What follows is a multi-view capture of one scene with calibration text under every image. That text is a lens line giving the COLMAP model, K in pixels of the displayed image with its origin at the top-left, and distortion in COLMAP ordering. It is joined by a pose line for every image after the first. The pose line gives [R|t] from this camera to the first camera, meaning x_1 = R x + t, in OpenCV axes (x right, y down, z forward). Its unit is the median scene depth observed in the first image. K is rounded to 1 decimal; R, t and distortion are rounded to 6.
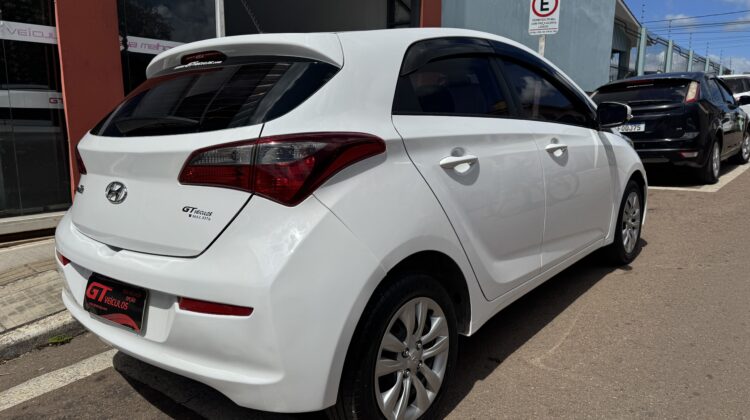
lens RADIAL K [[544.3, 0, 375.2], [0, 544.3, 211.2], [0, 0, 1]] dist [0.011604, -0.015378]
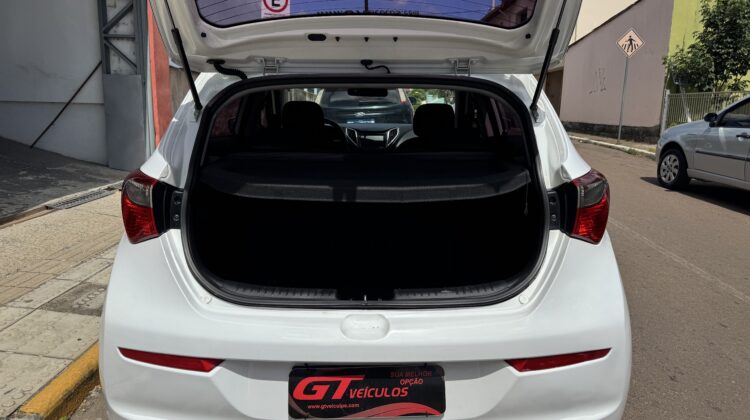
lens RADIAL K [[544.3, 0, 371.4], [0, 544.3, 207.0], [0, 0, 1]] dist [0.011604, -0.015378]
pose [[0.782129, -0.106291, 0.613984, -0.950382], [0.090682, 0.994270, 0.056609, -0.149399], [-0.616482, 0.011401, 0.787286, 0.376553]]
